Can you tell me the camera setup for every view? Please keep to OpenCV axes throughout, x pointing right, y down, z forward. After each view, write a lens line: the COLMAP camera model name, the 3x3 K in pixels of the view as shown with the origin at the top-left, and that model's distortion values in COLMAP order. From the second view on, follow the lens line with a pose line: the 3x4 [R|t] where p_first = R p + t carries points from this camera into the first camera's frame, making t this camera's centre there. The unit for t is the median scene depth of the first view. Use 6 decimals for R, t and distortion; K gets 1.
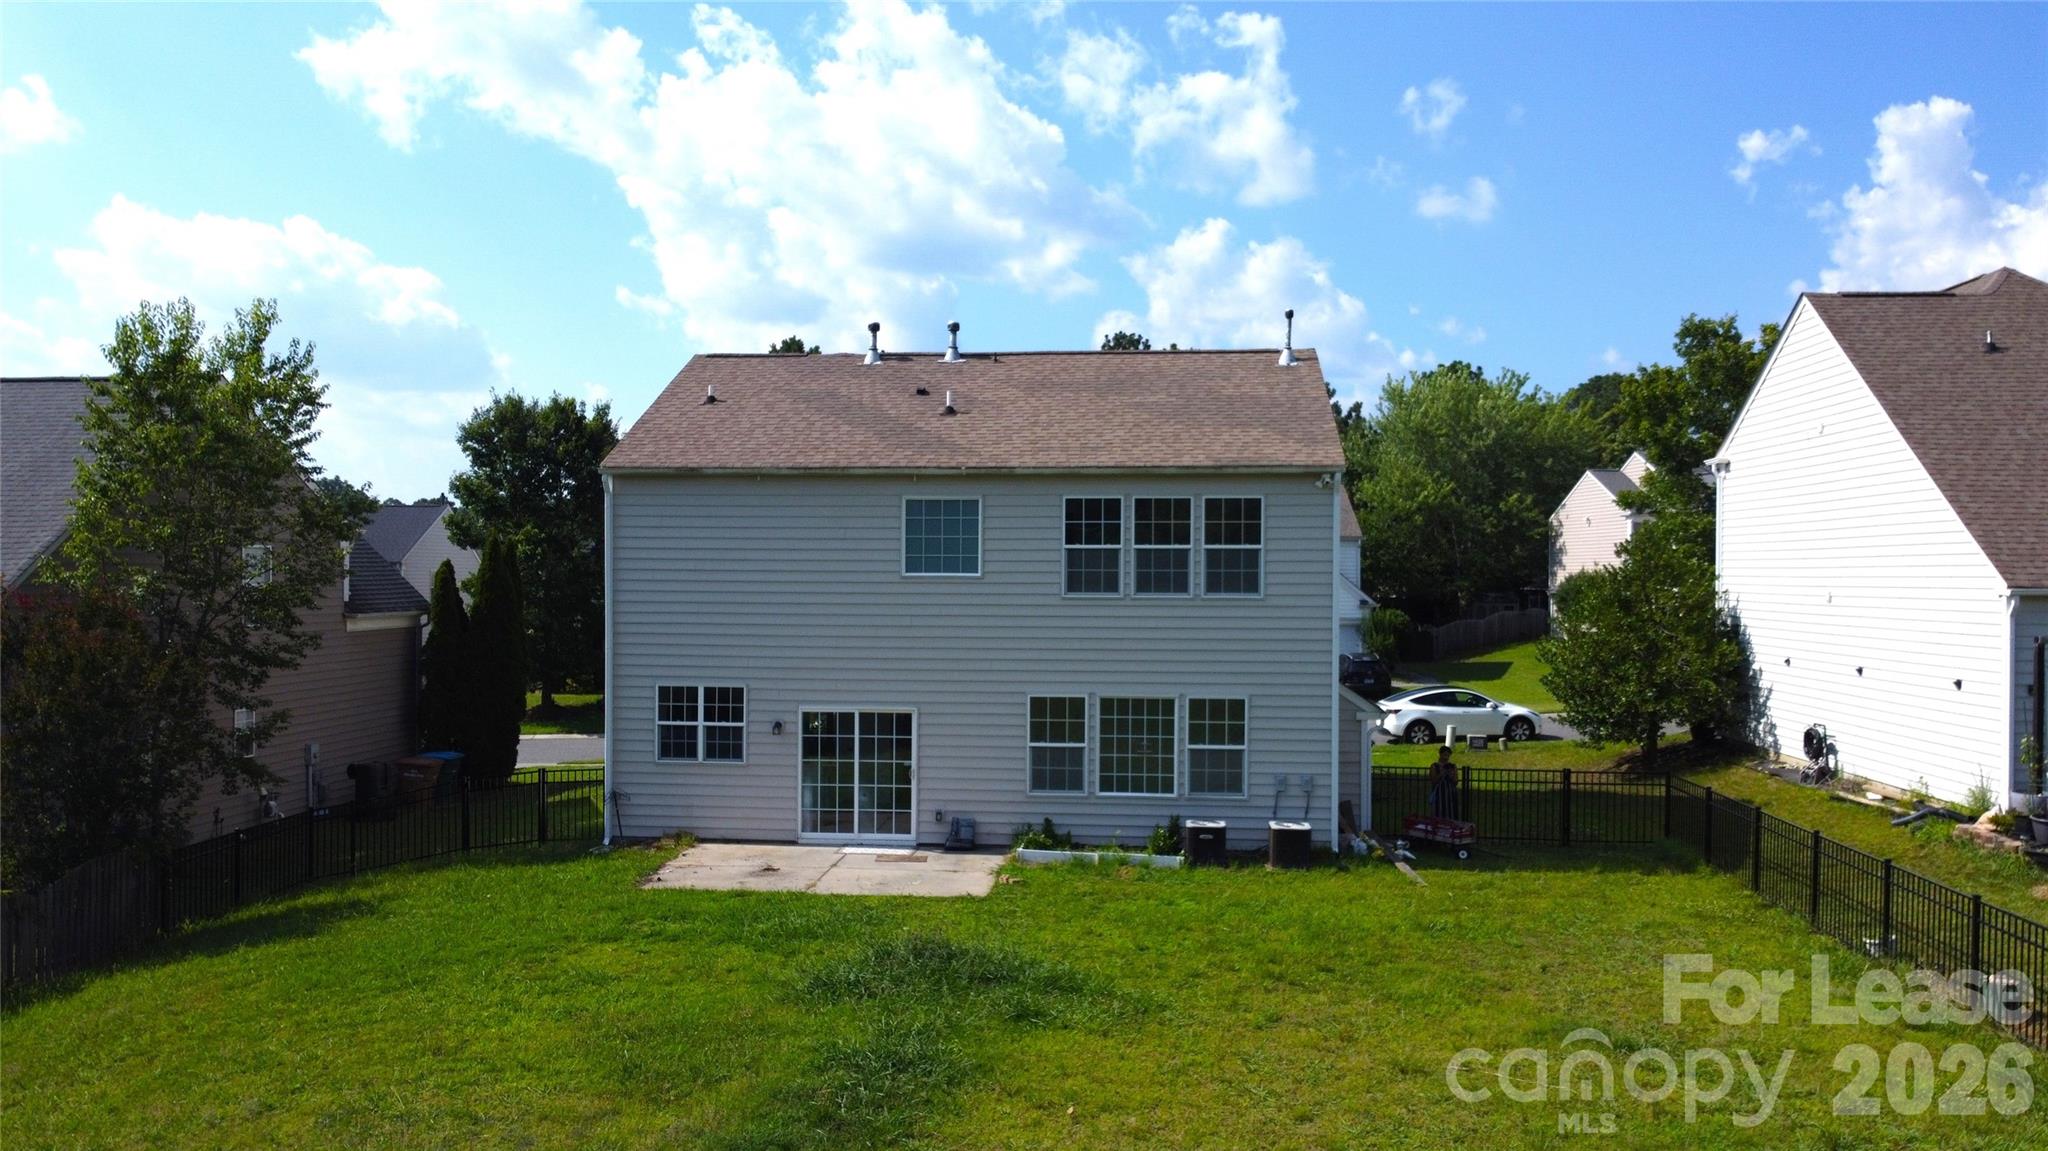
lens RADIAL K [[1536.1, 0, 921.8], [0, 1536.1, 569.6], [0, 0, 1]] dist [-0.003701, -0.001163]
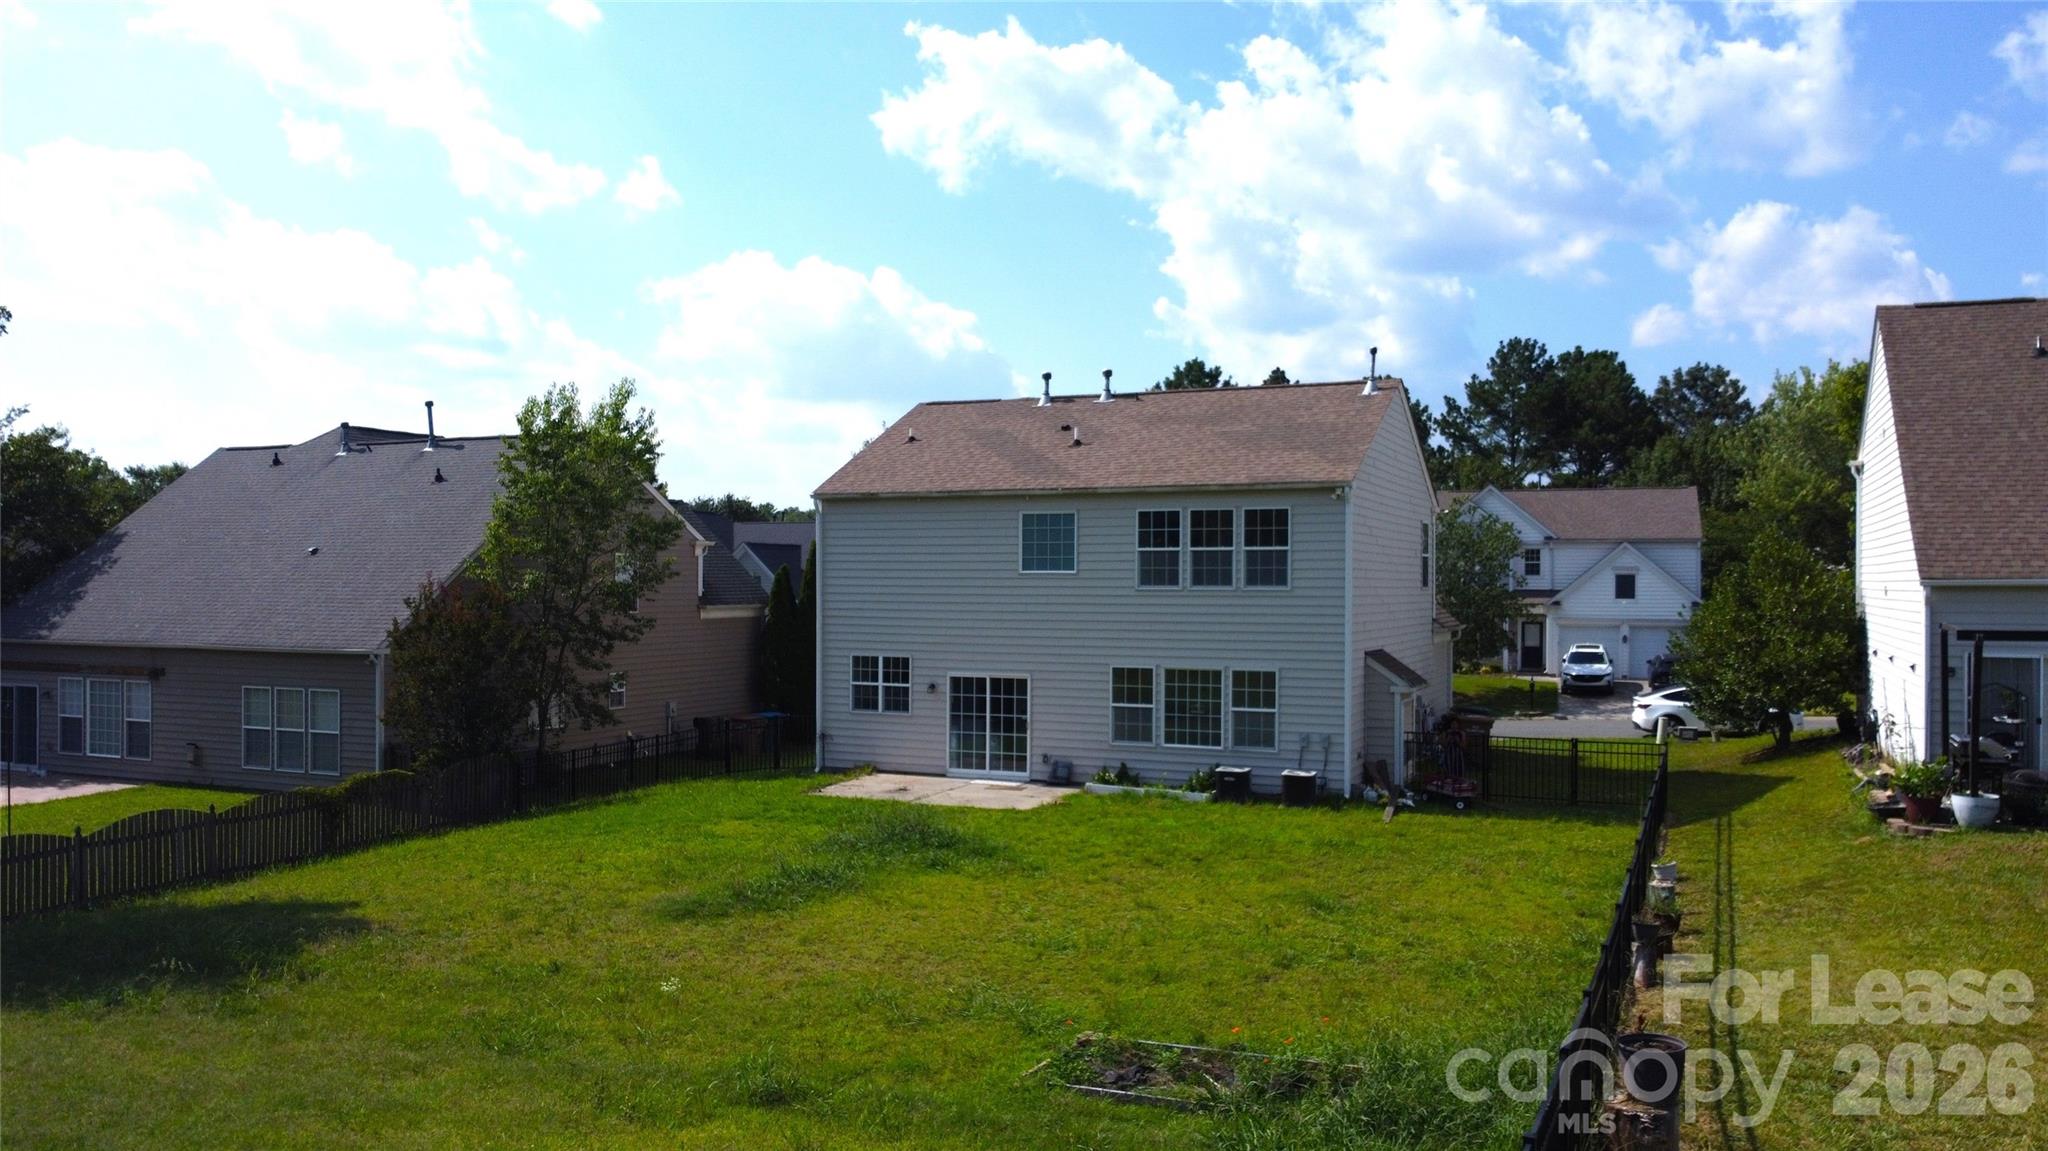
lens RADIAL K [[1584.3, 0, 1024.0], [0, 1584.3, 575.5], [0, 0, 1]] dist [0.019190, 0.001445]
pose [[0.949380, -0.002440, -0.314120, 0.411510], [0.001341, 0.999992, -0.003715, 0.011298], [0.314127, 0.003106, 0.949376, -0.270316]]
